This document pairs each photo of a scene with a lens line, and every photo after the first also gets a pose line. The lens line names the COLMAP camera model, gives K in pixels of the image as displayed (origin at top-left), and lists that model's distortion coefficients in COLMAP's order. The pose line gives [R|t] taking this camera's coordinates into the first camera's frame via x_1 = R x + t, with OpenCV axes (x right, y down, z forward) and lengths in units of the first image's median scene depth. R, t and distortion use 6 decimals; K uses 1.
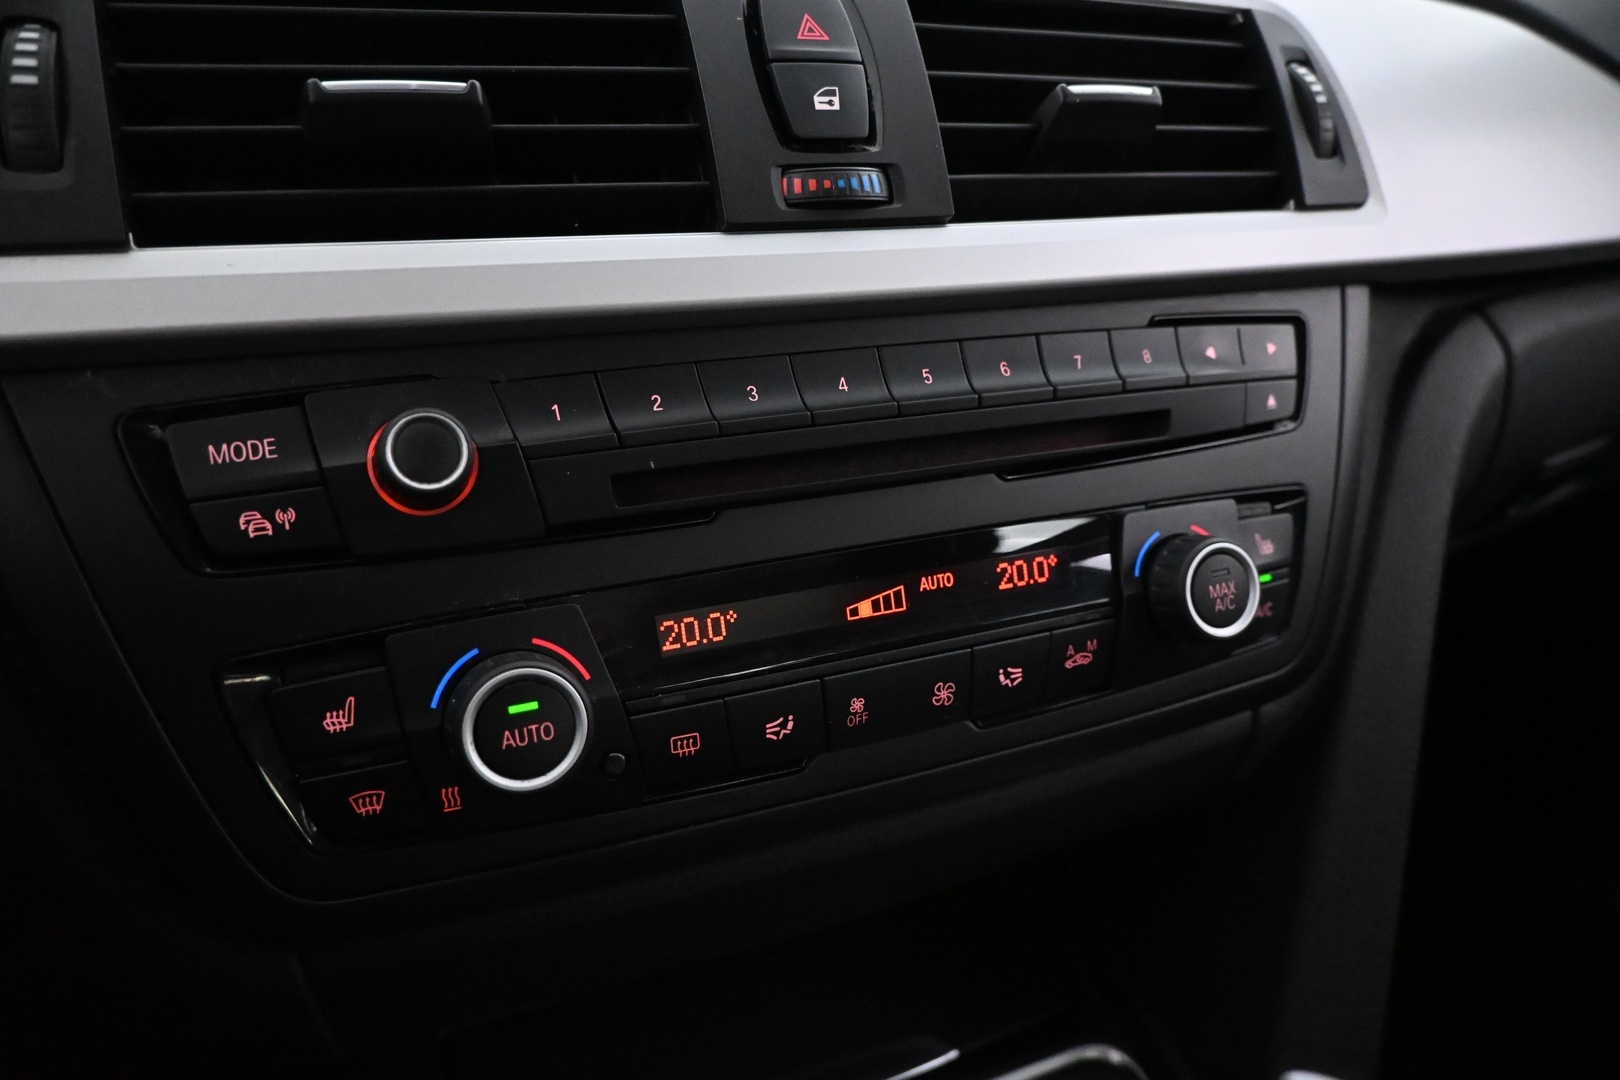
lens RADIAL K [[1077.6, 0, 810.0], [0, 1077.6, 540.0], [0, 0, 1]] dist [0.000641, 0.001238]
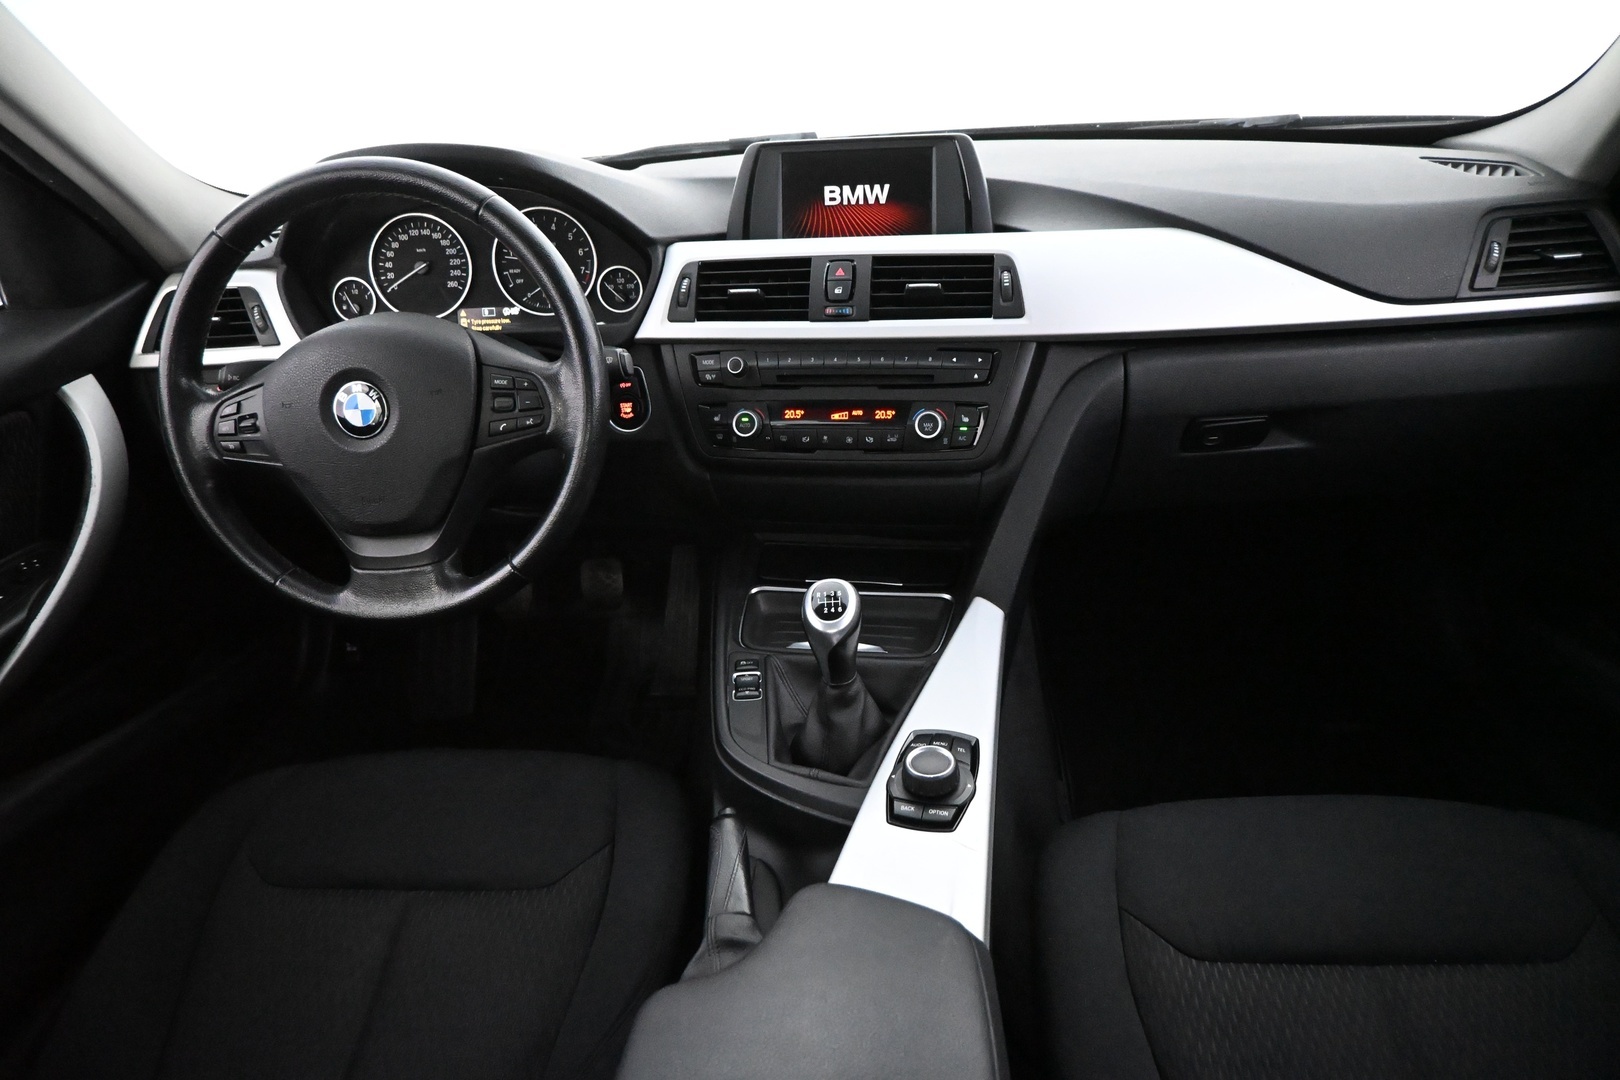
lens RADIAL K [[1077.6, 0, 810.0], [0, 1077.6, 540.0], [0, 0, 1]] dist [0.000641, 0.001238]
pose [[0.825298, 0.176398, -0.536440, 2.411279], [-0.148673, 0.984318, 0.094945, 0.165427], [0.544775, 0.001396, 0.838581, -2.633313]]
